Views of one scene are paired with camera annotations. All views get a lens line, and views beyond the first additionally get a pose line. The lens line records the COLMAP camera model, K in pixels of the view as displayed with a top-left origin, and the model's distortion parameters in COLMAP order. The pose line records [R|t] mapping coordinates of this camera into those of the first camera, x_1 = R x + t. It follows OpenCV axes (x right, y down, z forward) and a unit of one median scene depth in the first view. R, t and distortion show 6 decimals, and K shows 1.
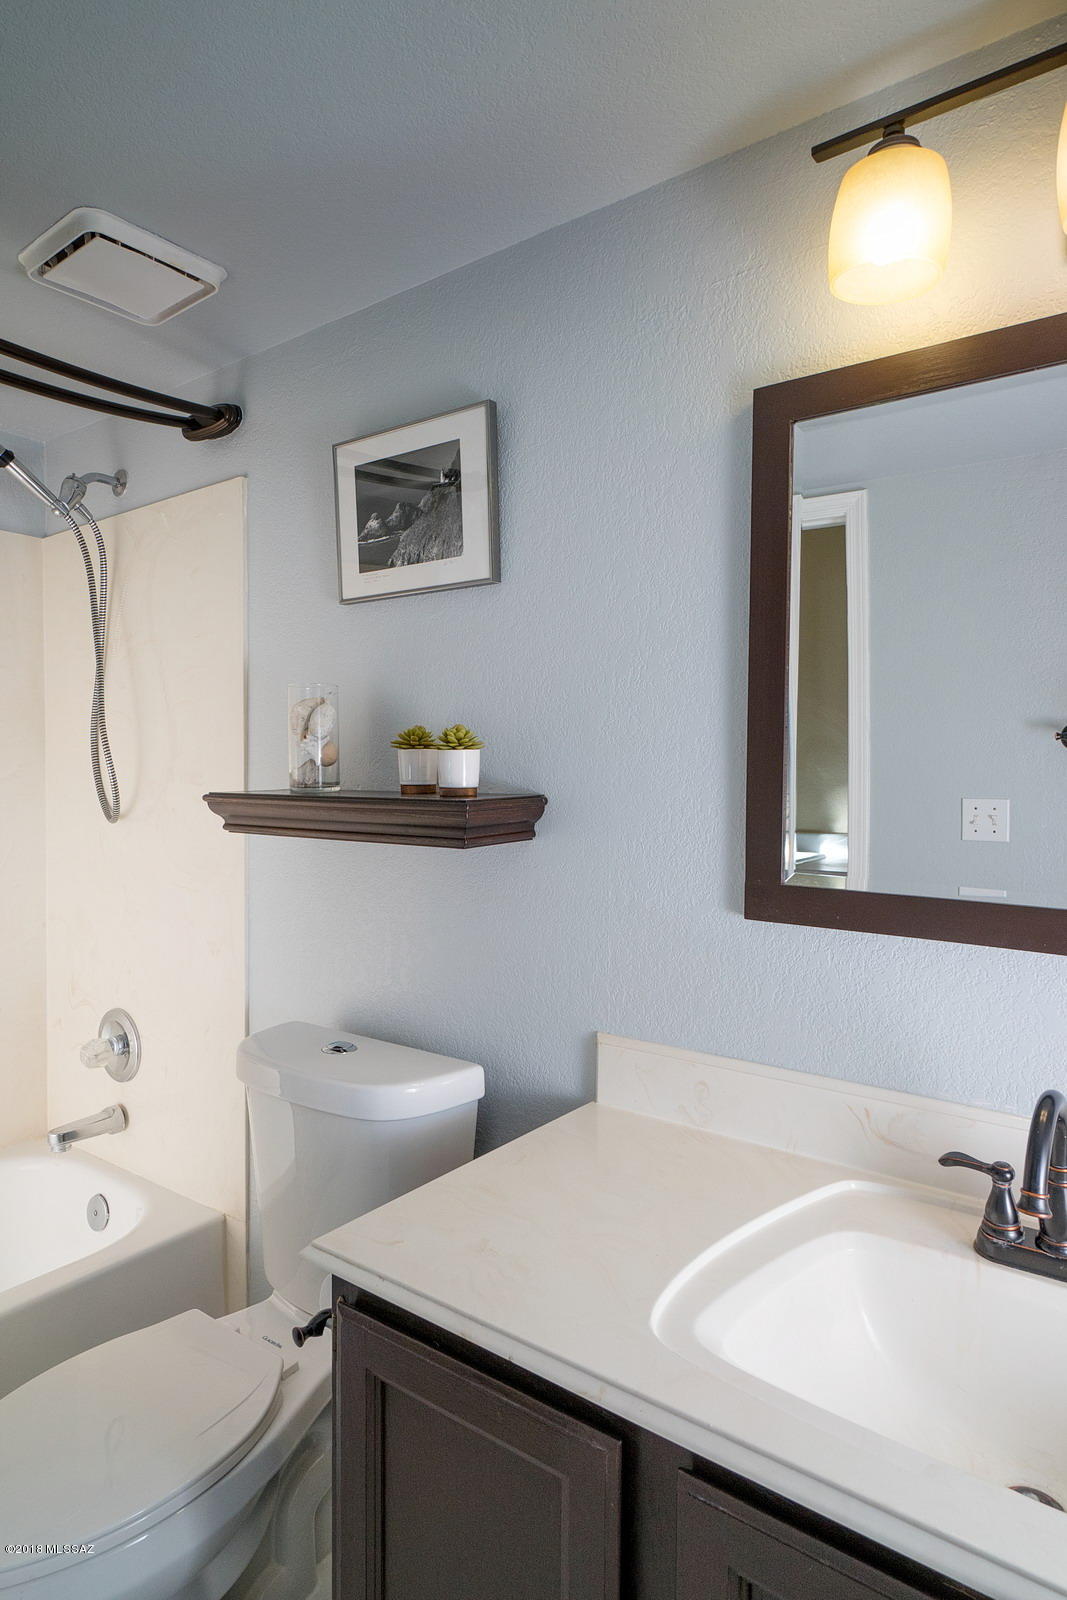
lens RADIAL K [[892.5, 0, 533.5], [0, 892.5, 800.0], [0, 0, 1]] dist [-0.001368, 0.002064]
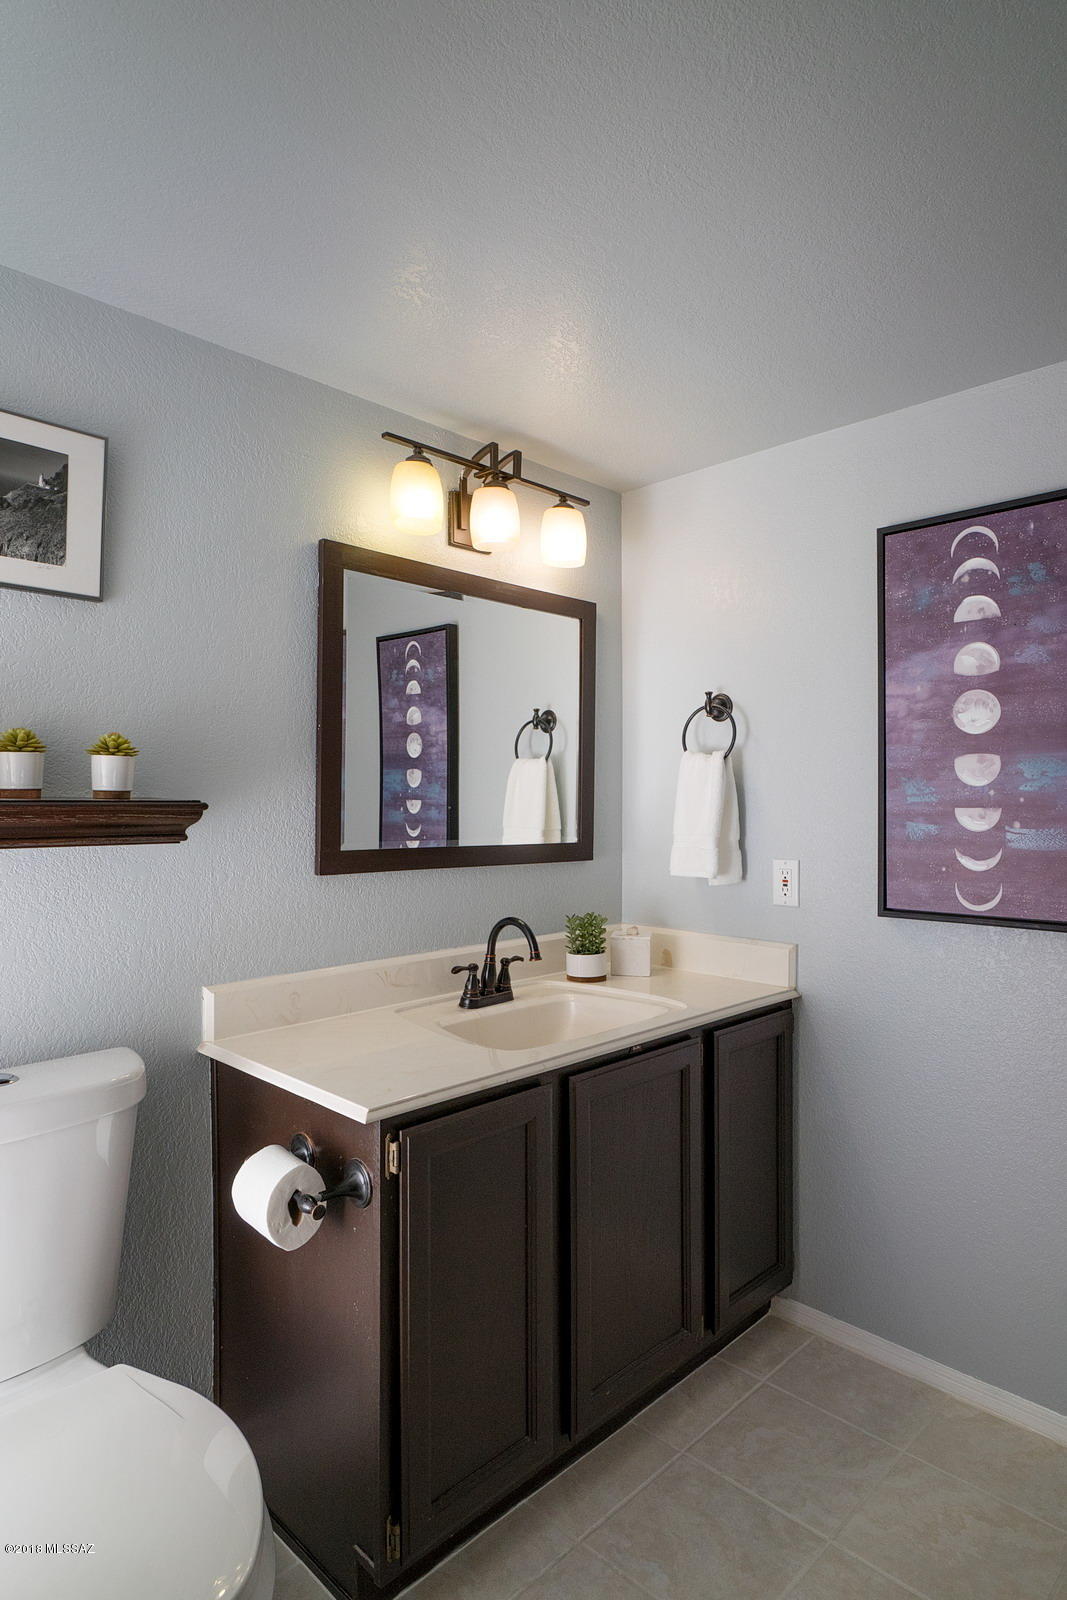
lens RADIAL K [[892.5, 0, 533.5], [0, 892.5, 800.0], [0, 0, 1]] dist [-0.001368, 0.002064]
pose [[0.173694, -0.012069, 0.984726, -1.034748], [0.023104, 0.999700, 0.008178, -0.002019], [-0.984529, 0.021331, 0.173920, 0.308002]]
